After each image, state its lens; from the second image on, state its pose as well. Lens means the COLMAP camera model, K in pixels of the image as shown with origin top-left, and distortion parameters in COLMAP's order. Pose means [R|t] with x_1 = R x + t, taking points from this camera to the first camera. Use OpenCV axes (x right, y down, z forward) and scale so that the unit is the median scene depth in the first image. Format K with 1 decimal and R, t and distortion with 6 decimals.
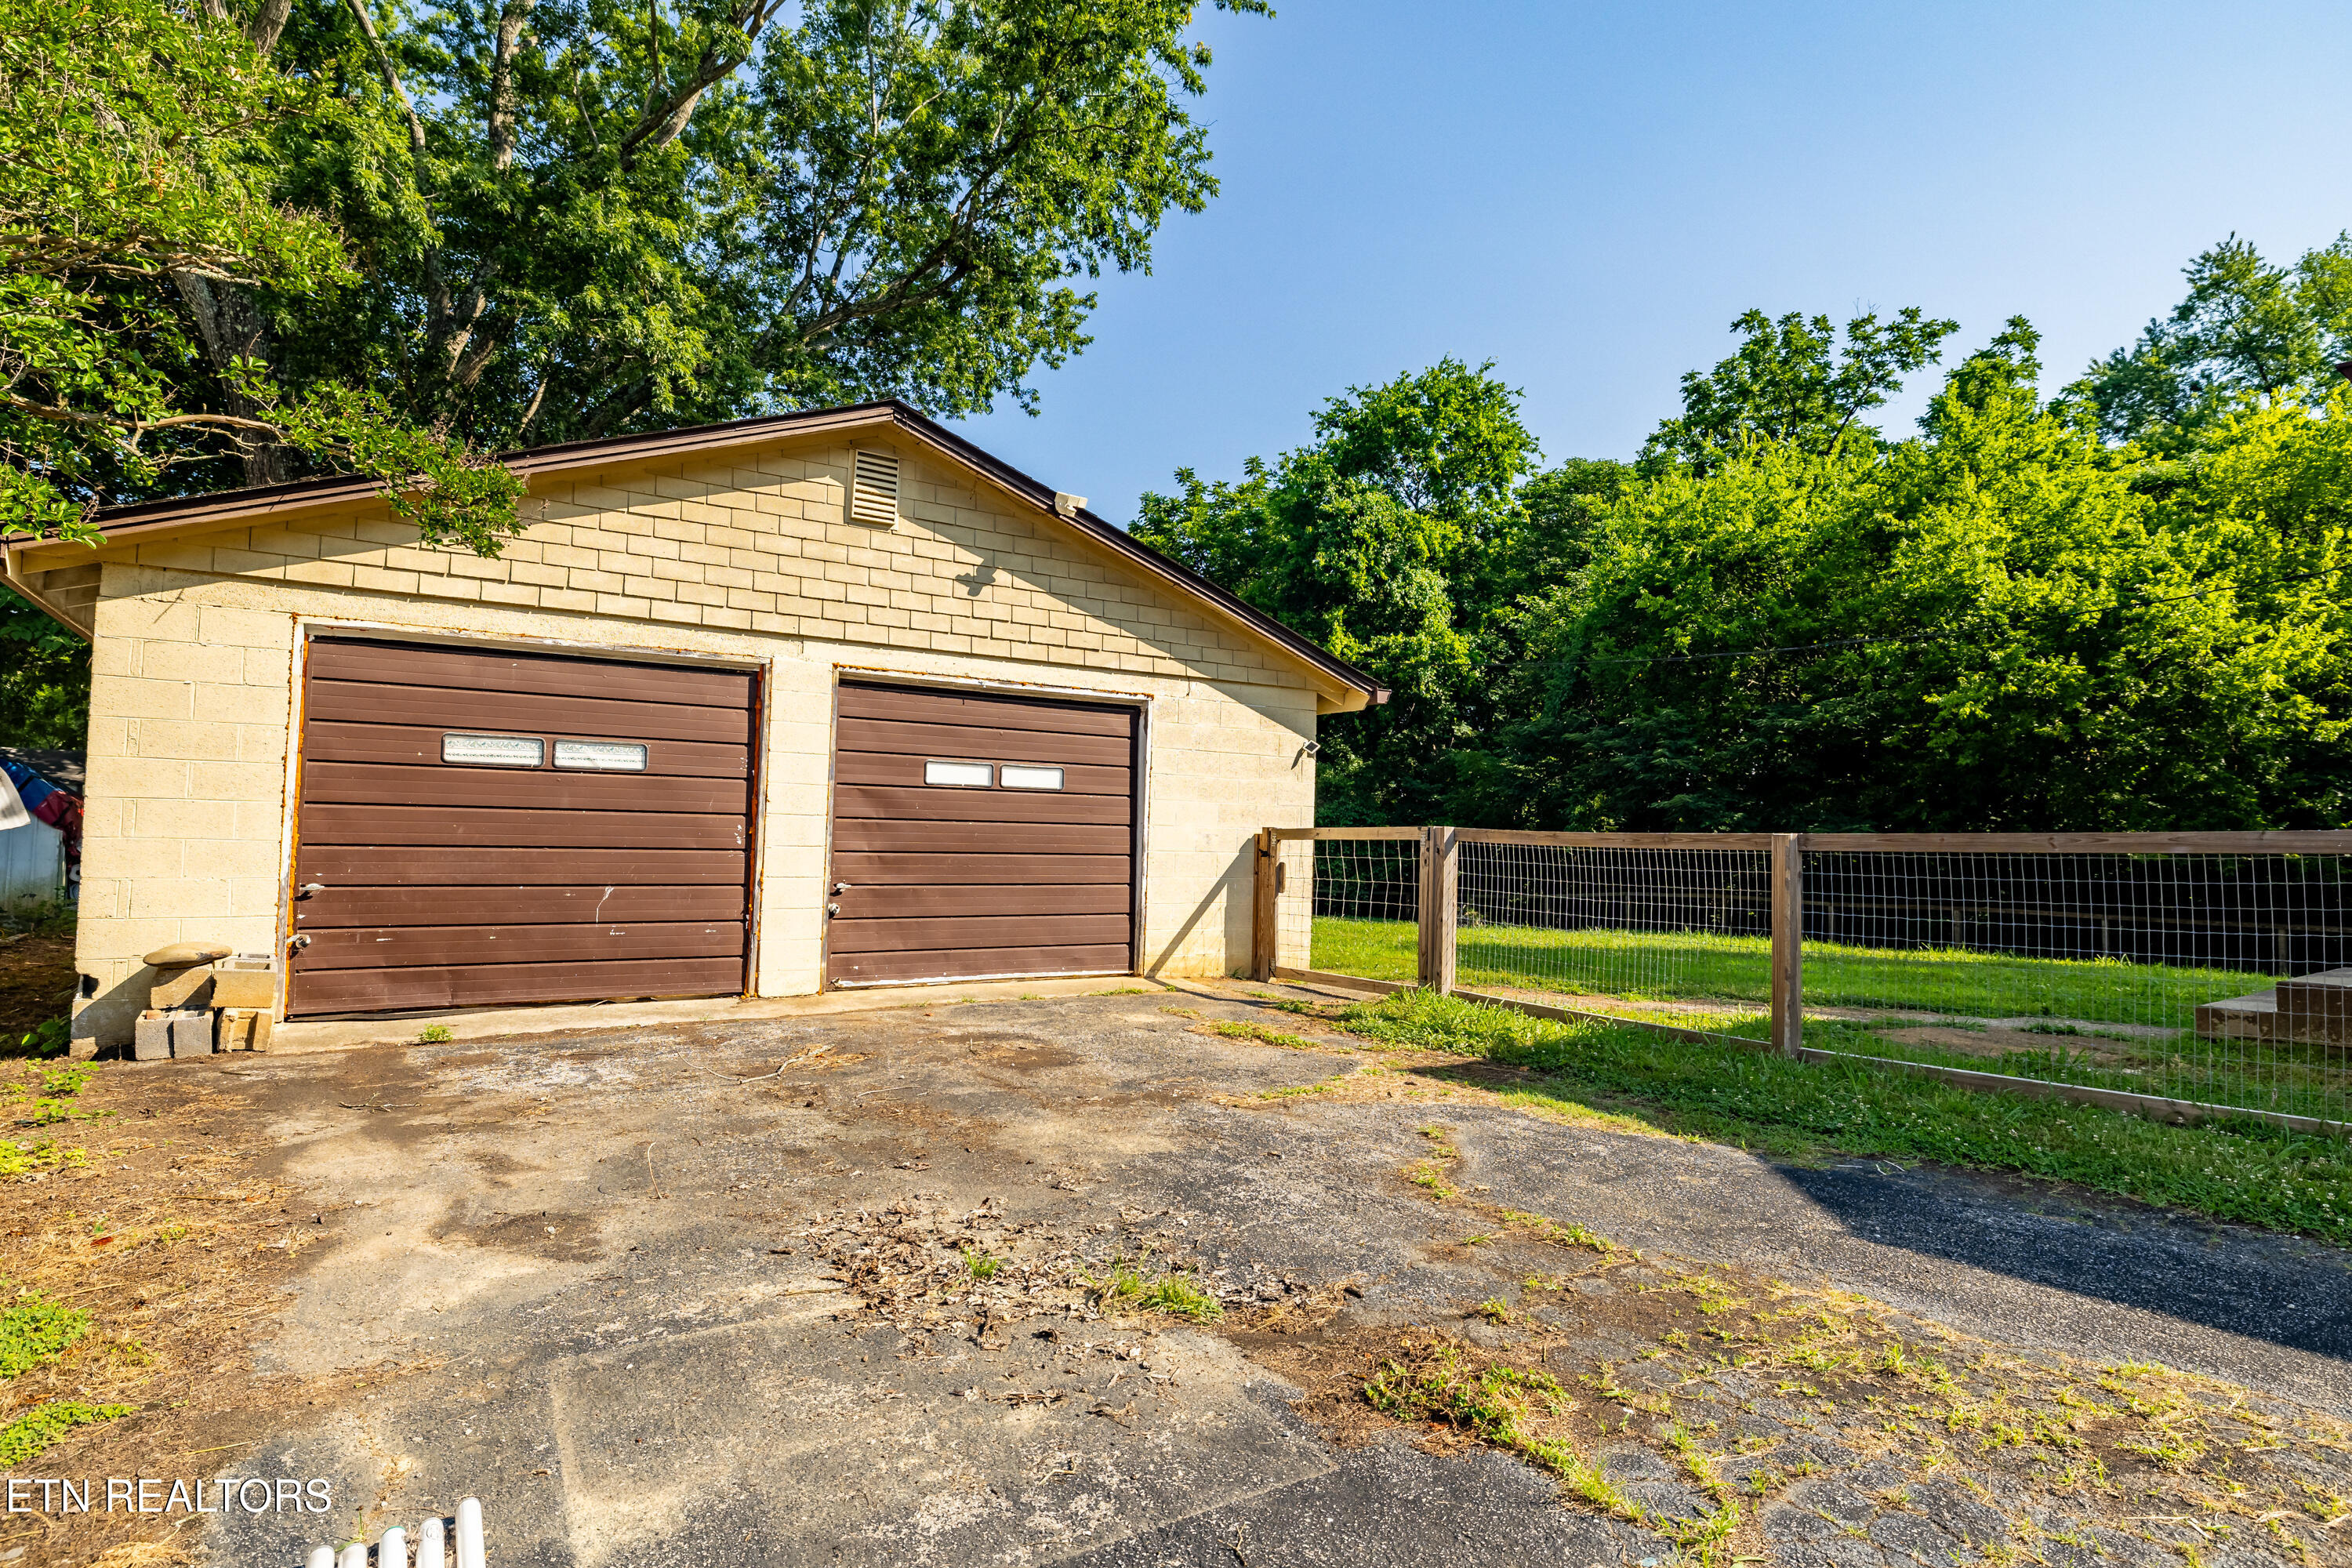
lens RADIAL K [[1210.9, 0, 1188.9], [0, 1210.9, 786.6], [0, 0, 1]] dist [-0.006504, 0.000751]
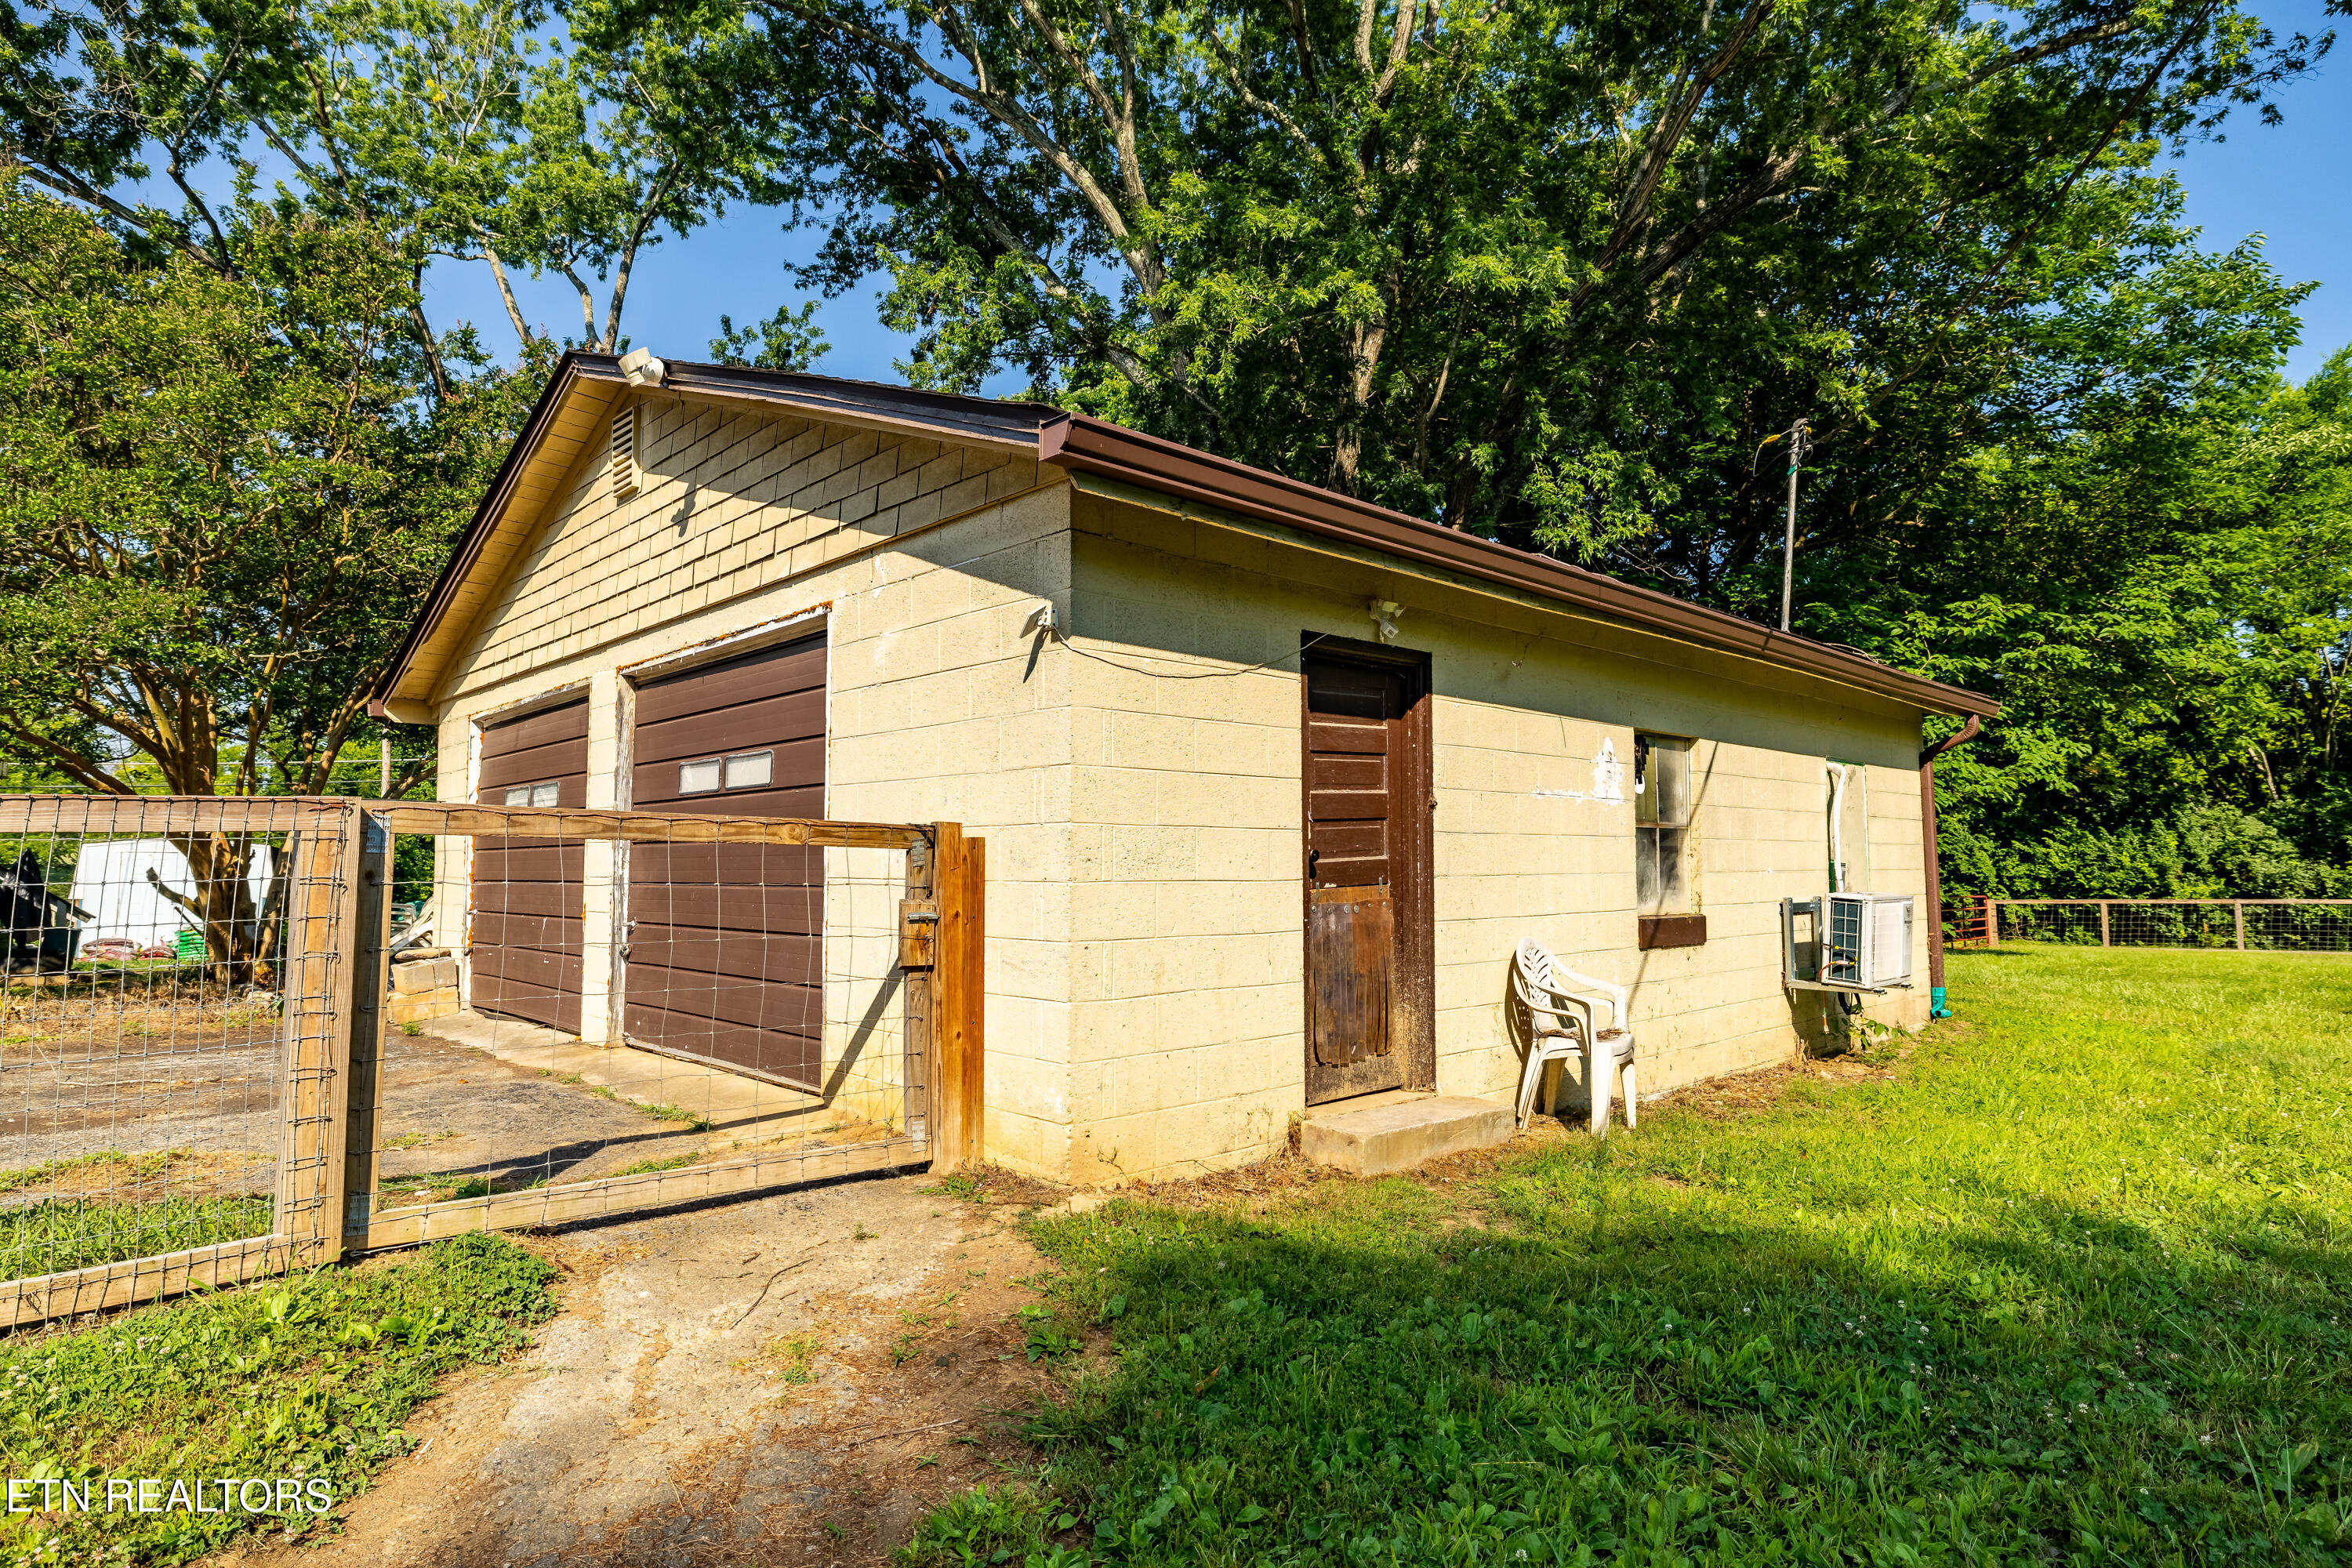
lens RADIAL K [[1276.1, 0, 1176.0], [0, 1276.1, 784.0], [0, 0, 1]] dist [0.001911, 0.000456]
pose [[0.160491, -0.091715, -0.982767, 0.266123], [0.045398, 0.995306, -0.085472, 0.031637], [0.985993, -0.030898, 0.163901, 0.487471]]
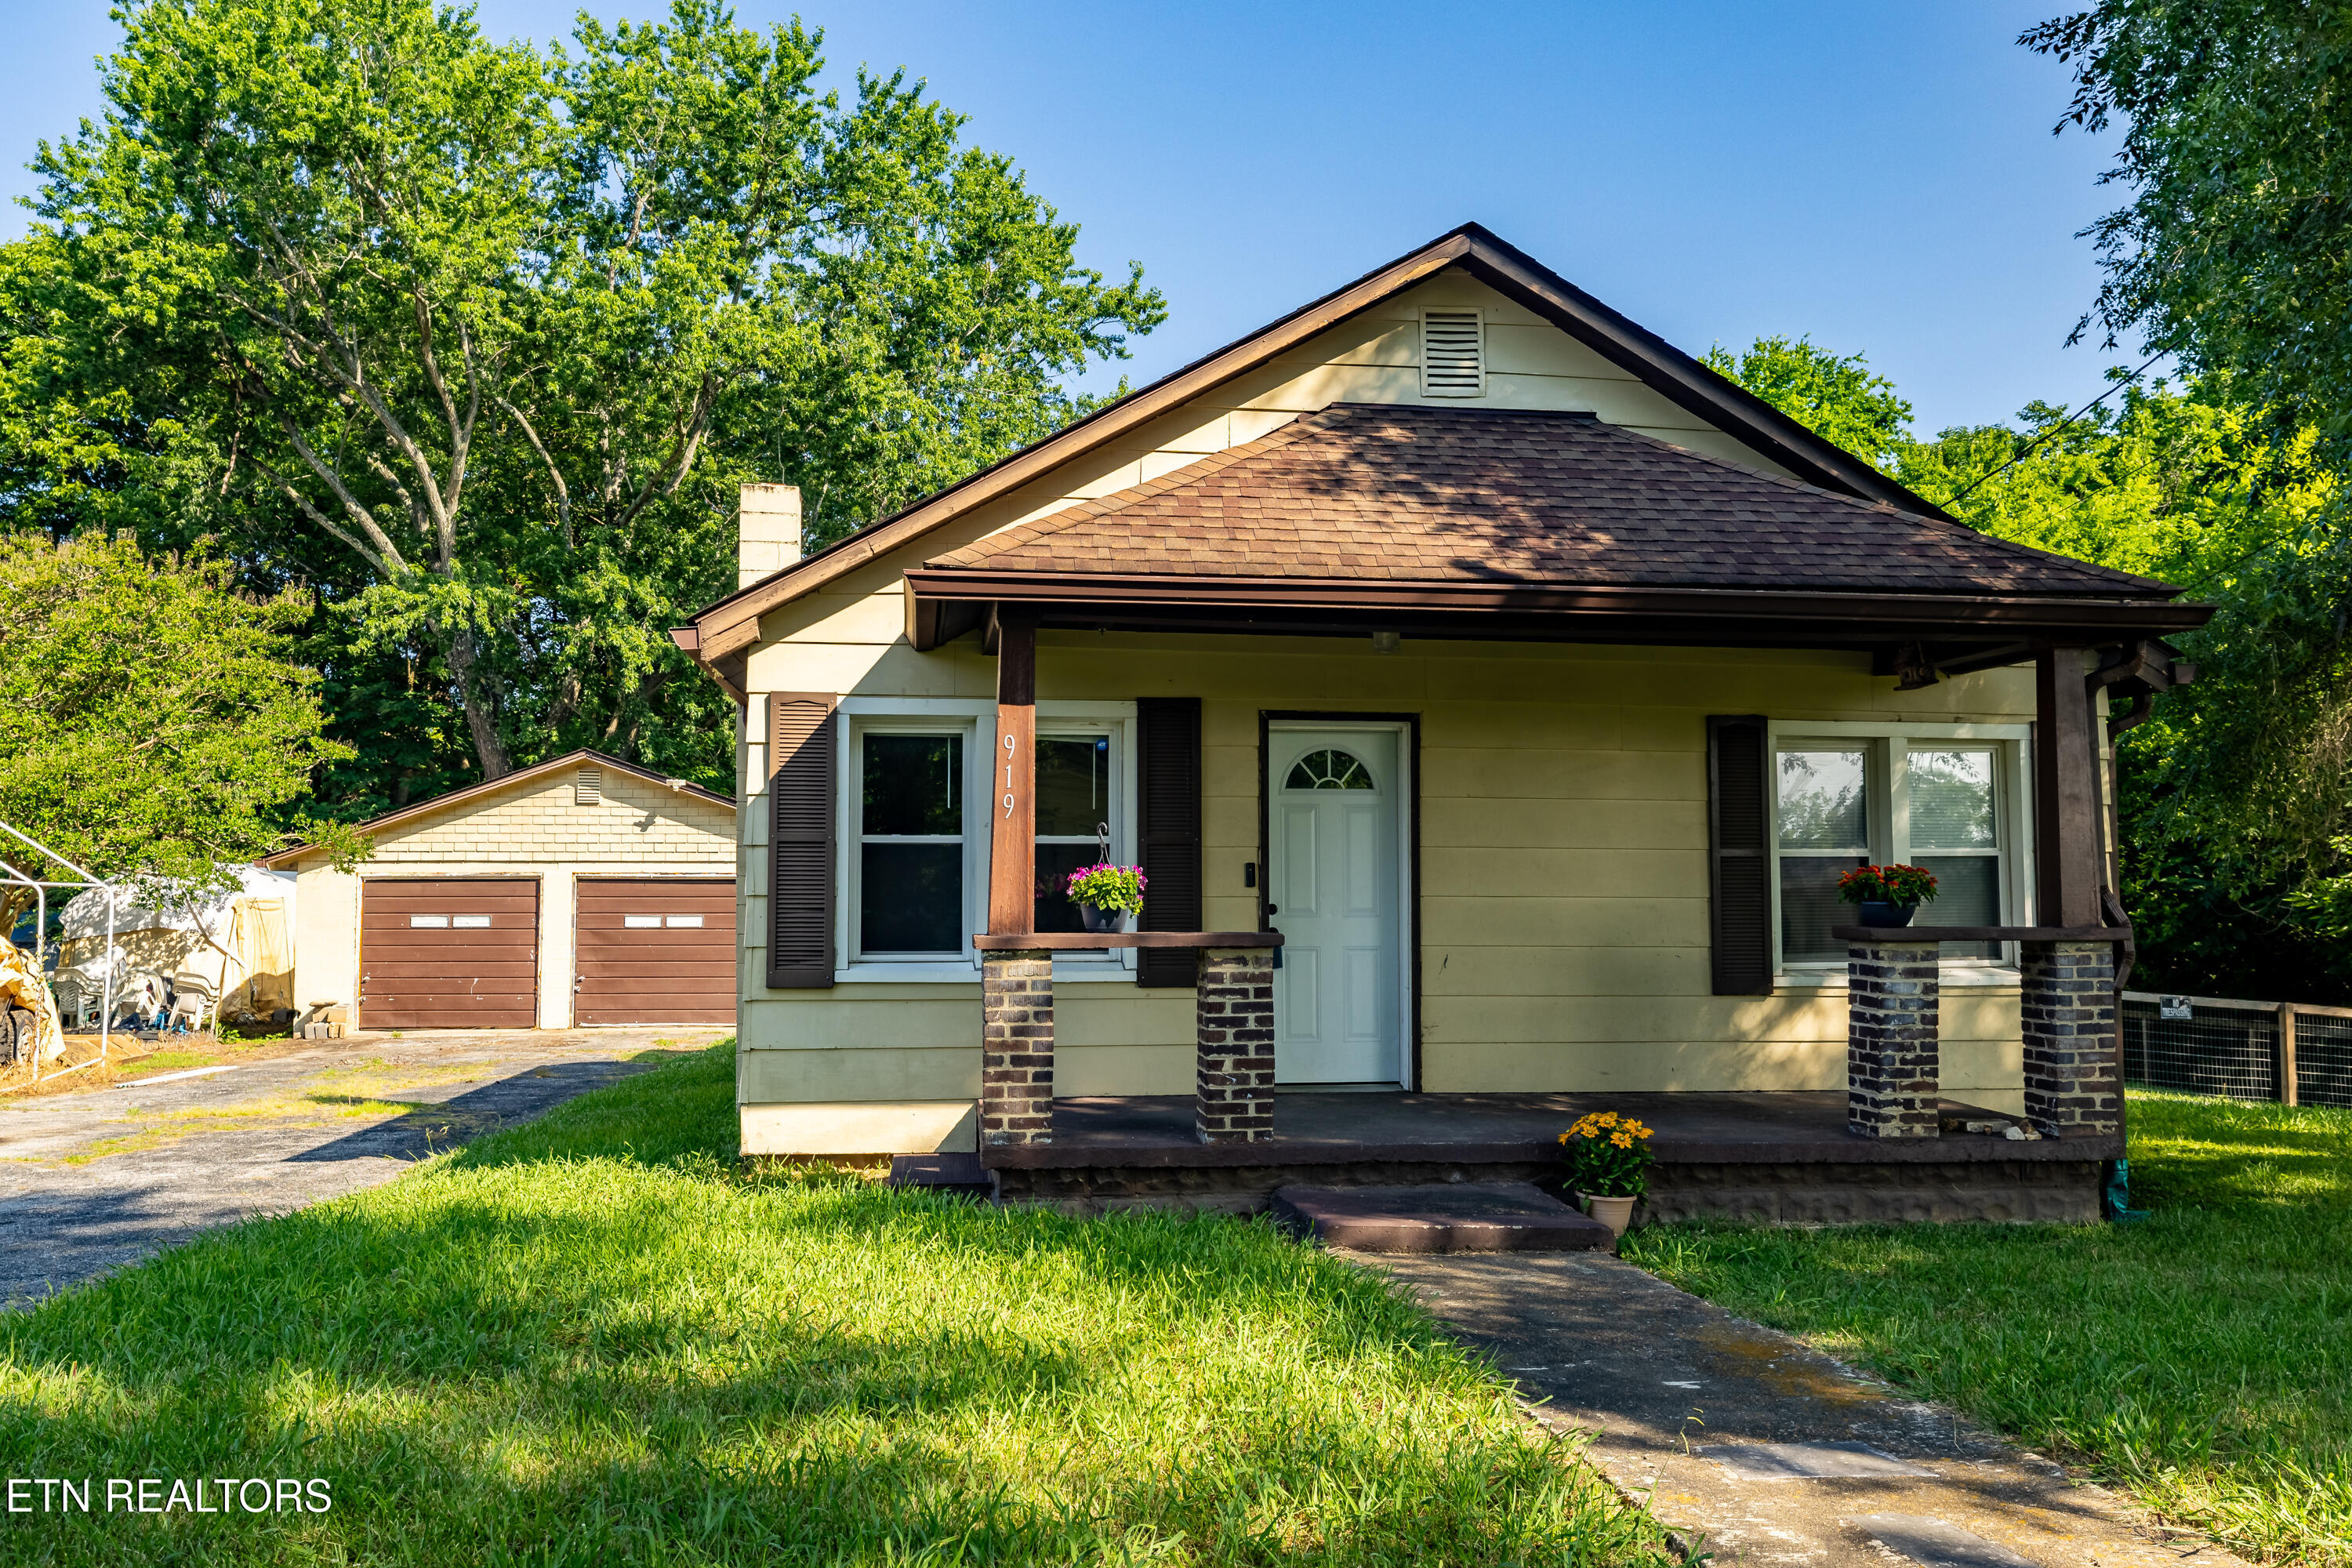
lens RADIAL K [[1943.3, 0, 1218.2], [0, 1943.3, 797.3], [0, 0, 1]] dist [0.000286, -0.011179]
pose [[0.883764, -0.045739, -0.465692, 0.901251], [0.037032, 0.998926, -0.027835, -0.038058], [0.466465, 0.007354, 0.884509, -0.580785]]
